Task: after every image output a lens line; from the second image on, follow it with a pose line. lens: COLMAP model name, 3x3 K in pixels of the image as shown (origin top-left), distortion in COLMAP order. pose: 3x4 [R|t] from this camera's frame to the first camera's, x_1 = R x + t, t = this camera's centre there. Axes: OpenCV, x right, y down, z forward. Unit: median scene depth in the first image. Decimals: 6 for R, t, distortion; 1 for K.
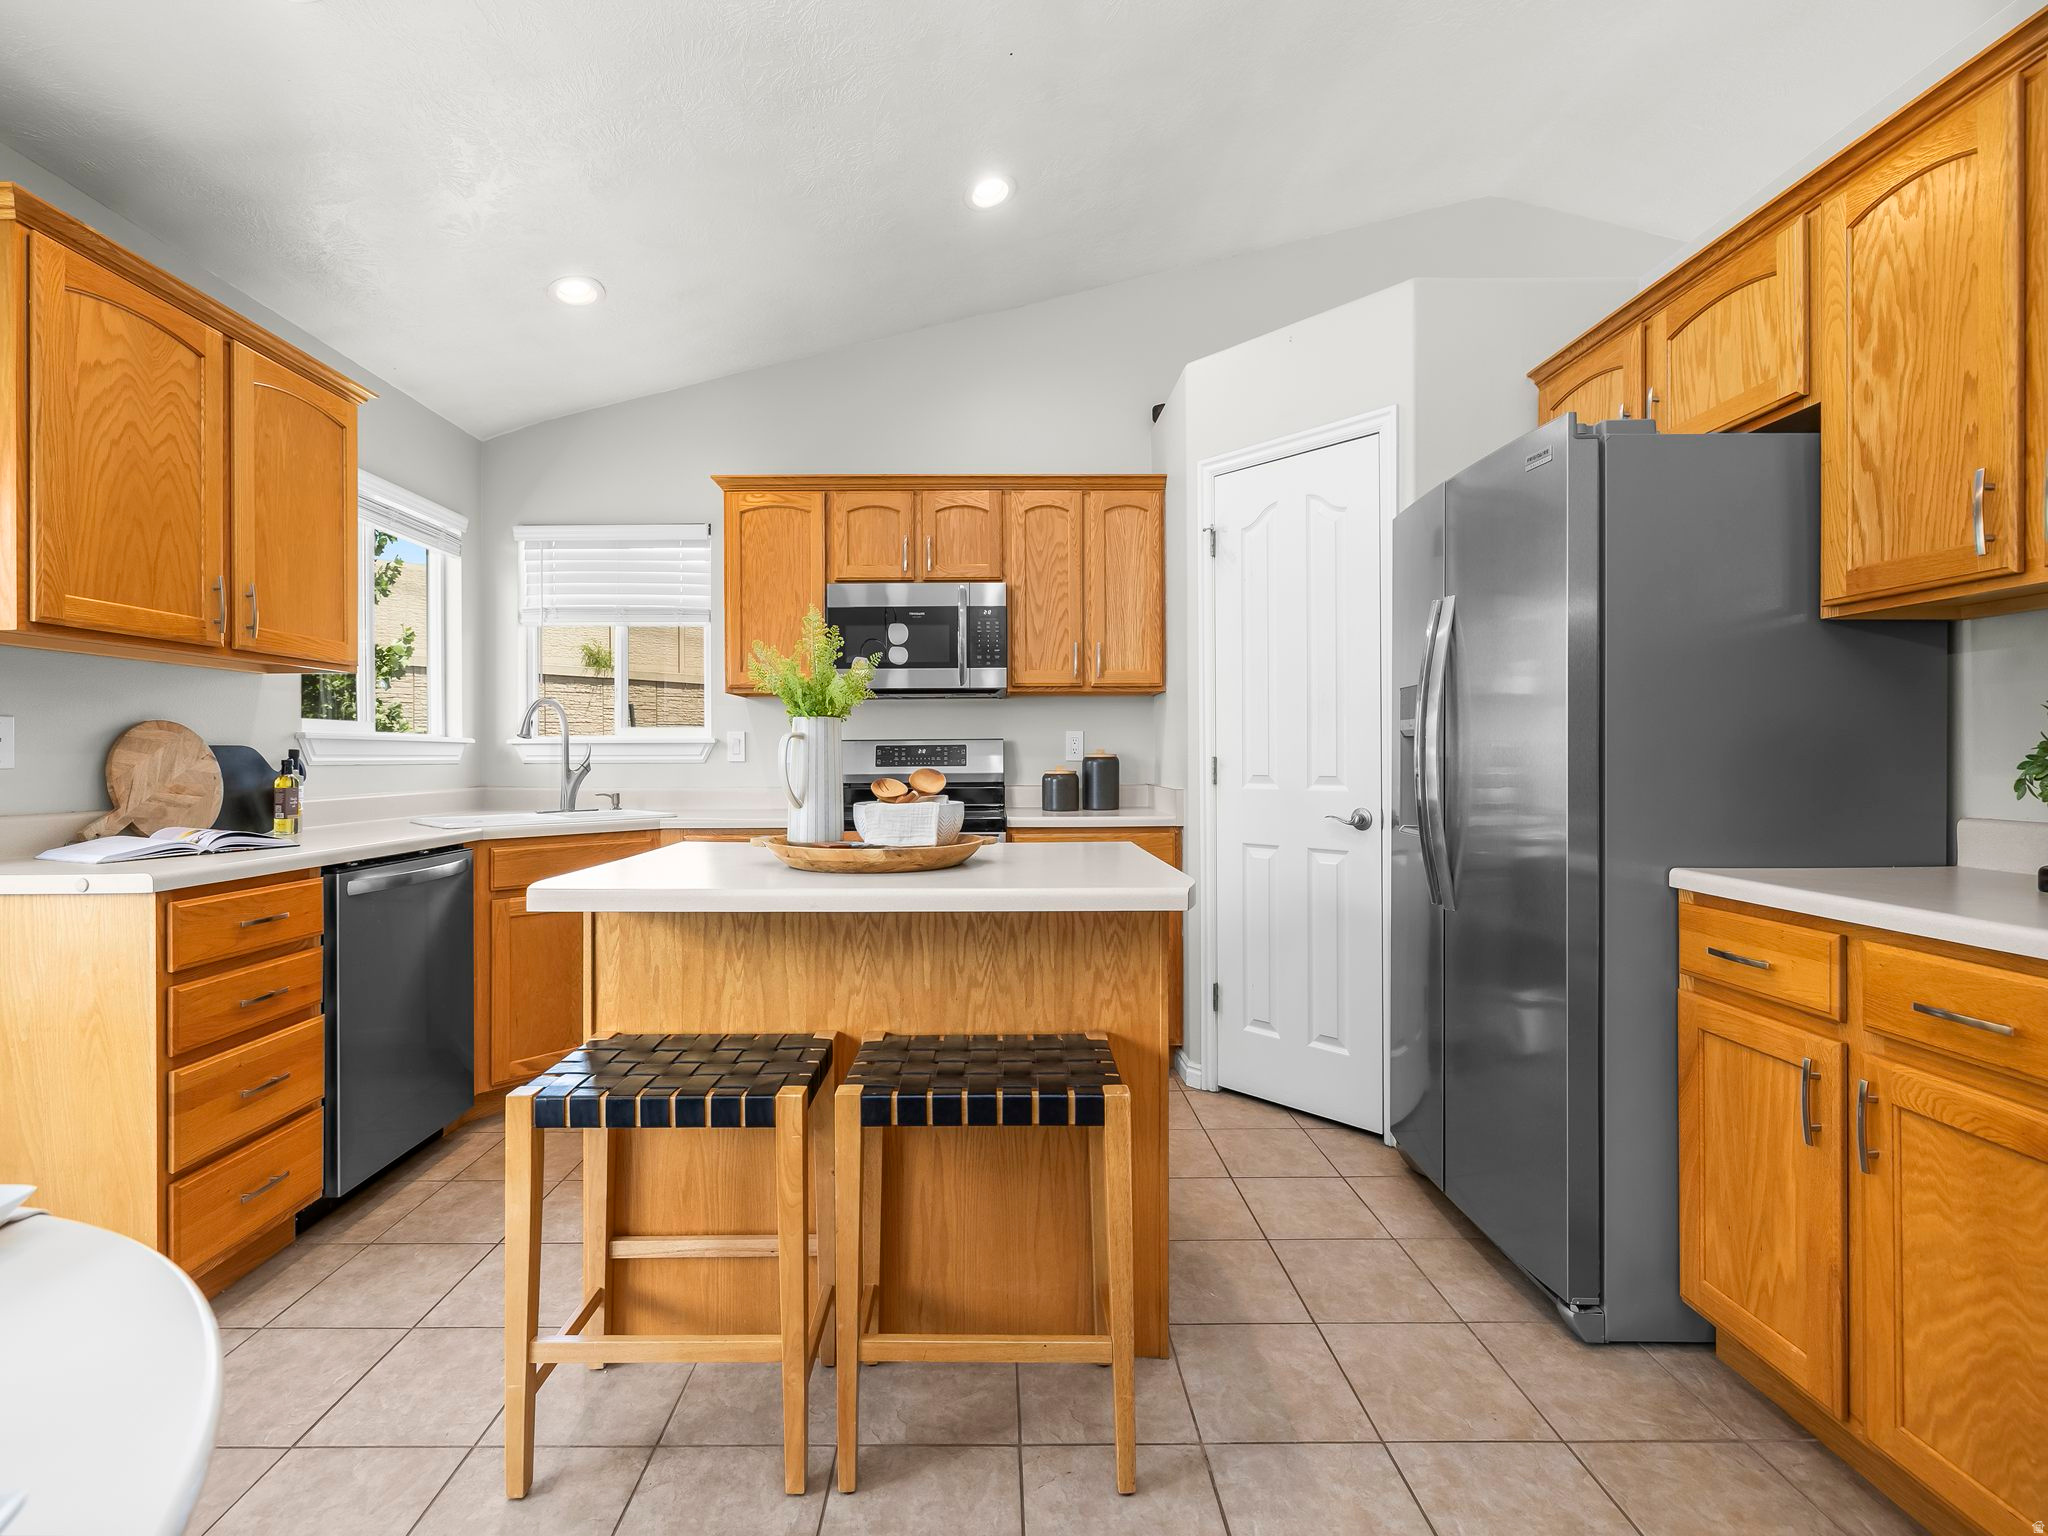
lens RADIAL K [[863.0, 0, 989.9], [0, 863.0, 753.6], [0, 0, 1]] dist [-0.000869, 0.000230]
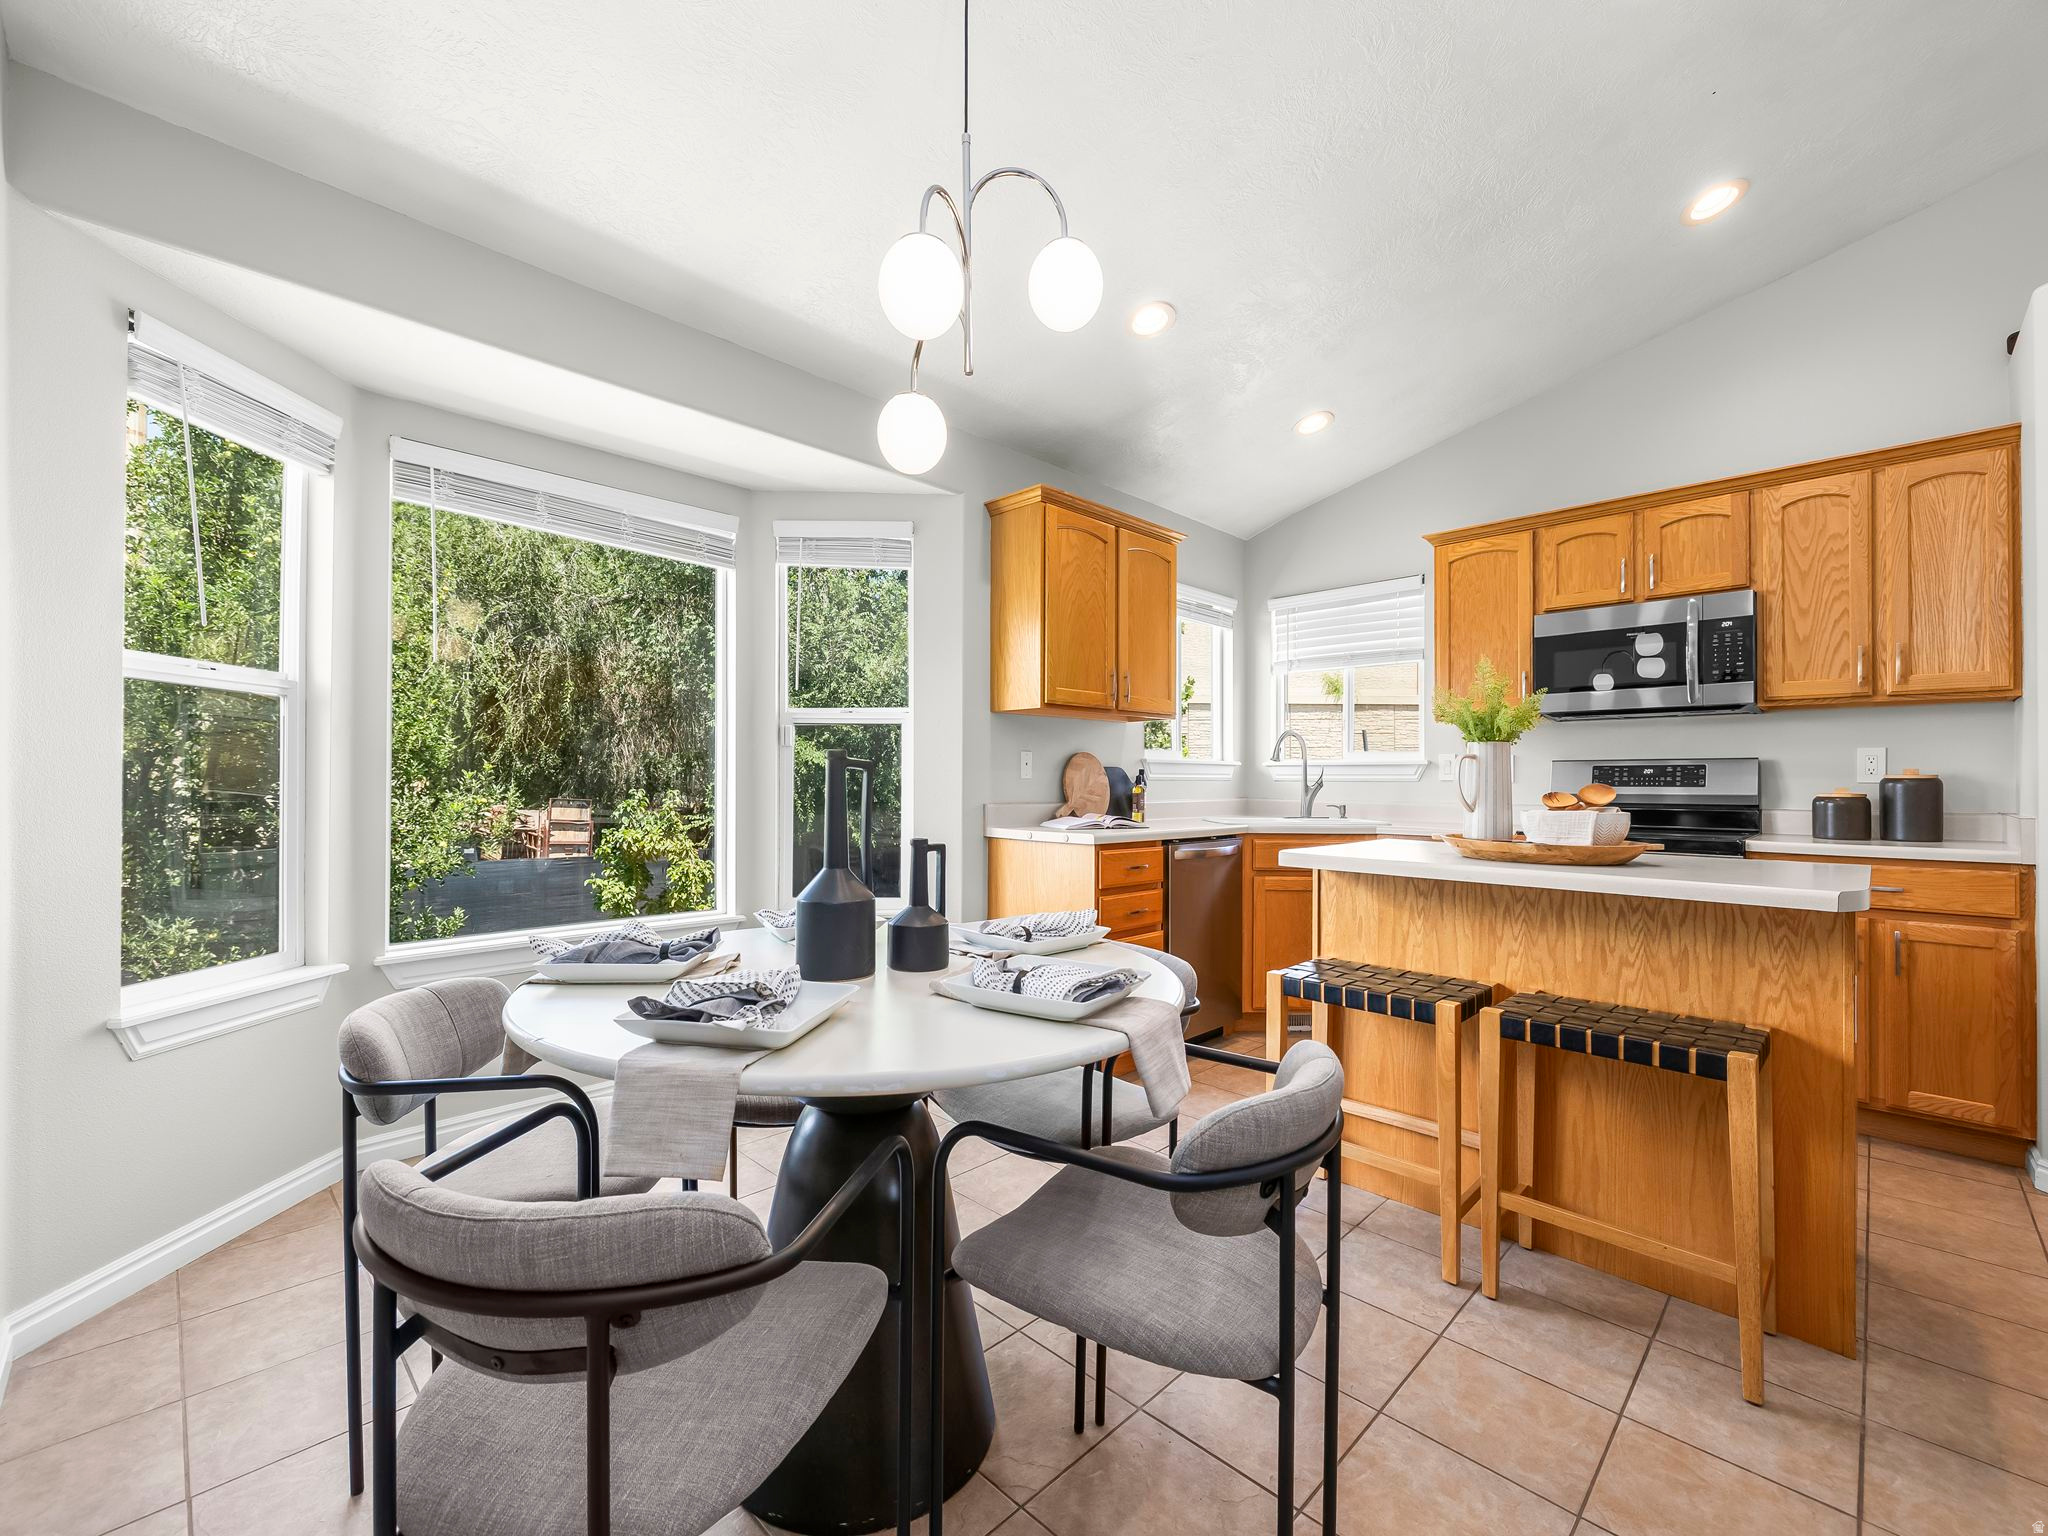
lens RADIAL K [[863.0, 0, 1014.9], [0, 863.0, 773.3], [0, 0, 1]] dist [-0.000869, 0.000230]
pose [[0.707788, 0.001549, -0.706423, 0.173039], [-0.004831, 0.999985, -0.002647, 0.009247], [0.706408, 0.005286, 0.707785, -0.334472]]
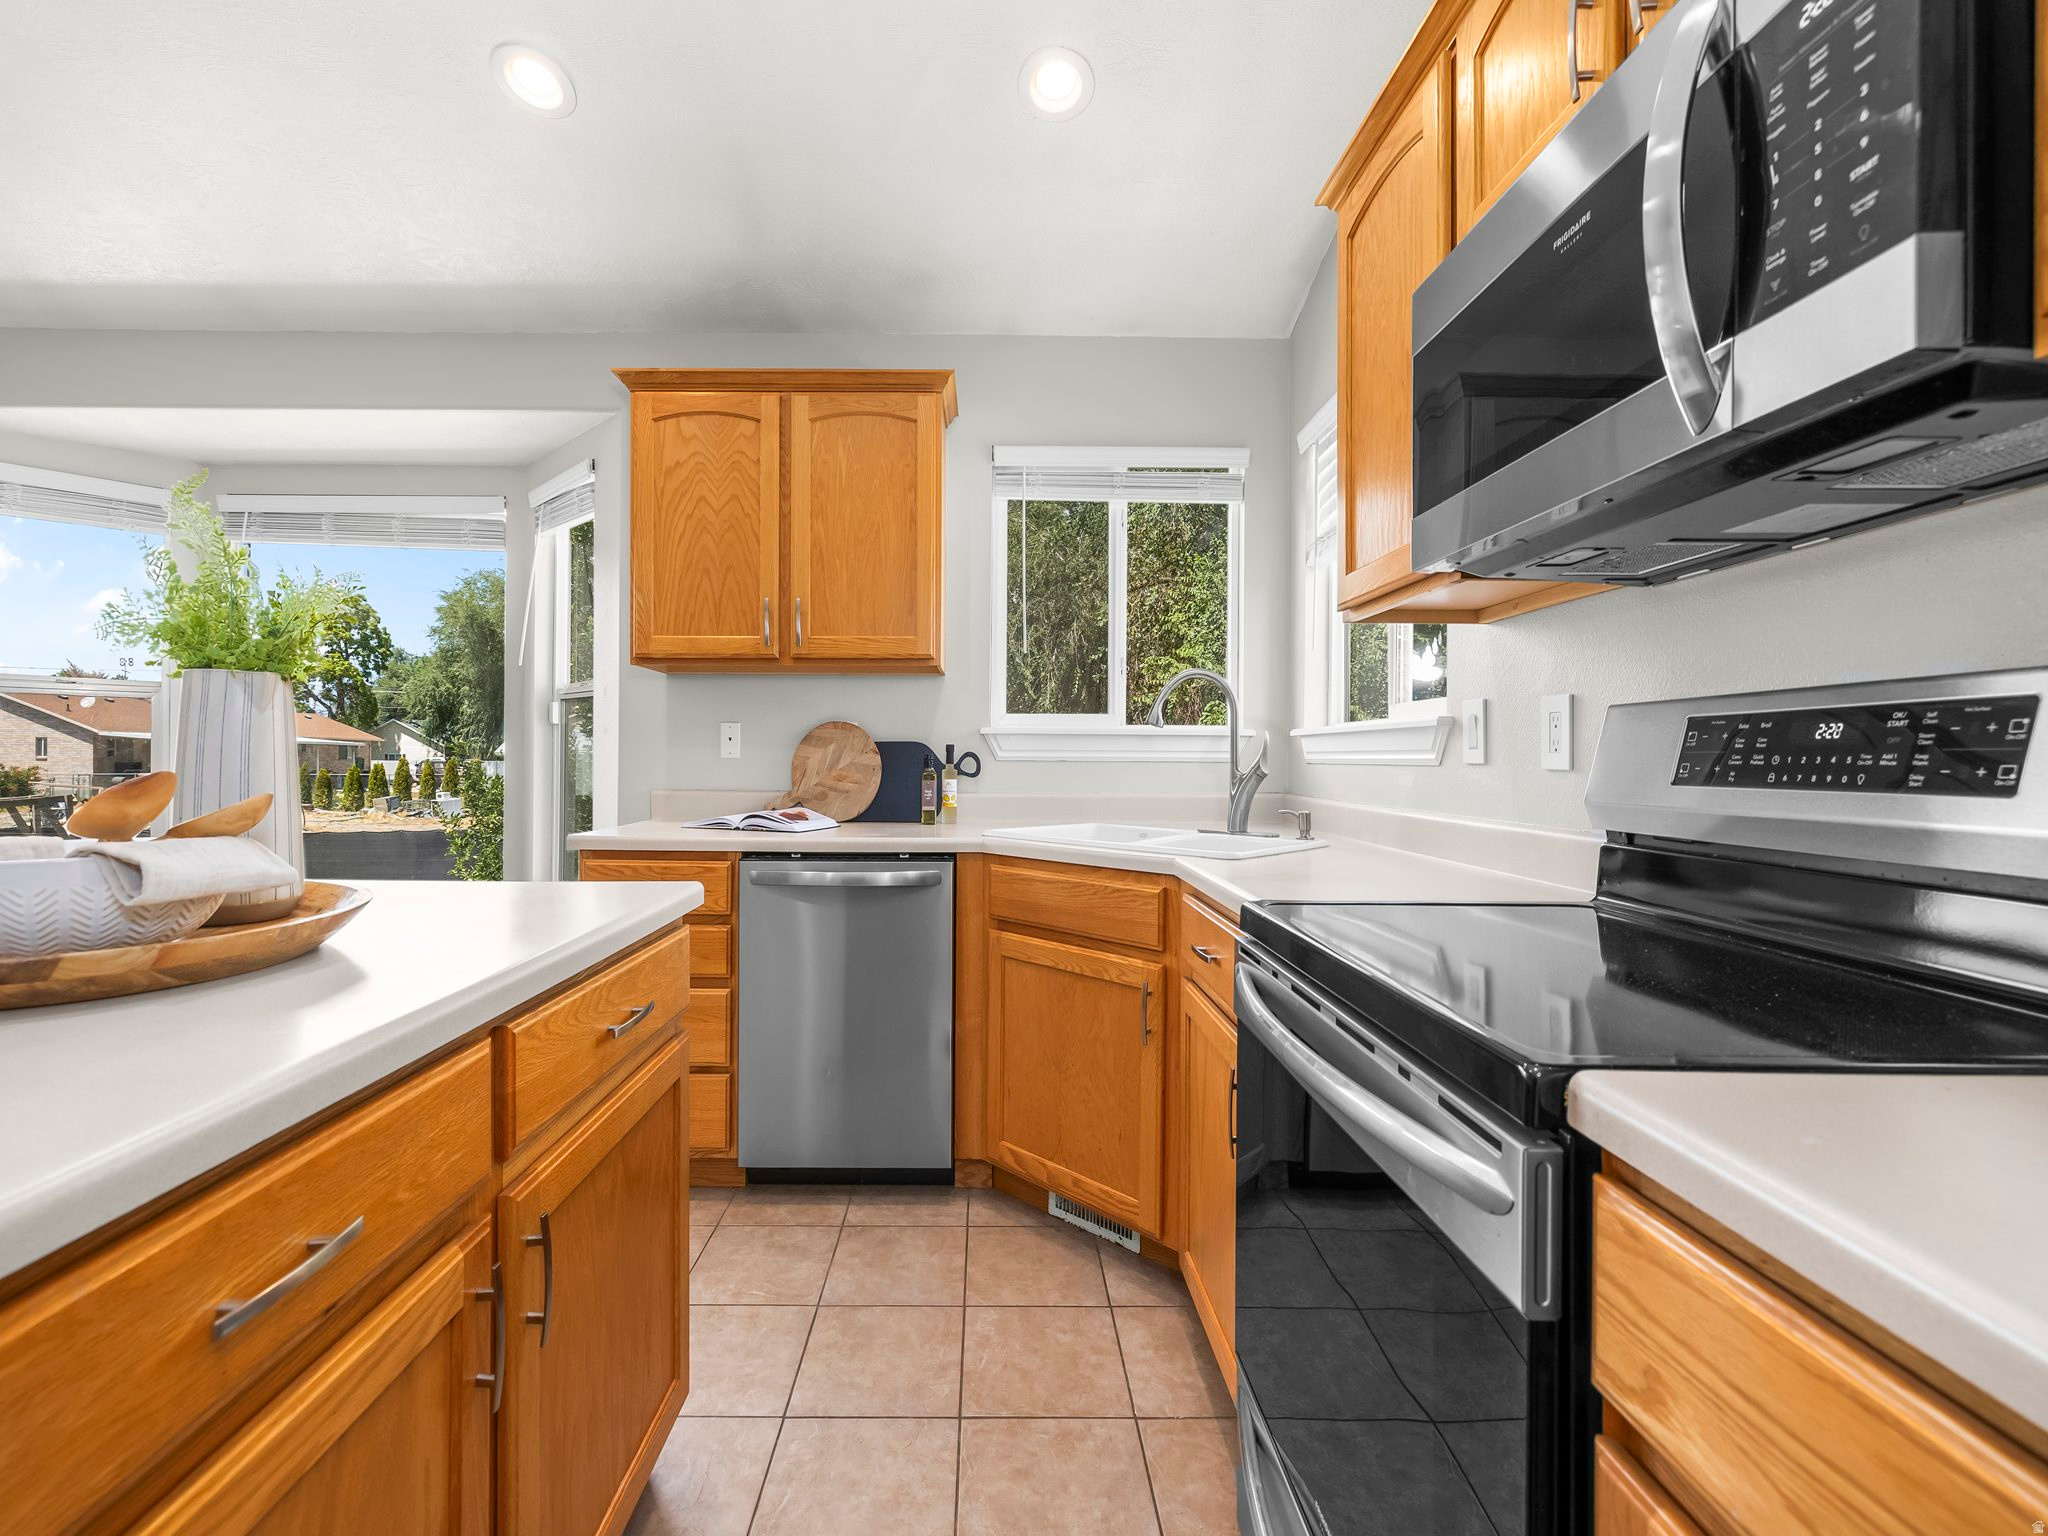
lens RADIAL K [[863.0, 0, 1020.2], [0, 863.0, 756.5], [0, 0, 1]] dist [-0.000869, 0.000230]
pose [[0.007975, 0.002283, -0.999966, 0.284795], [-0.003389, 0.999992, 0.002256, 0.008033], [0.999962, 0.003371, 0.007983, 1.261236]]
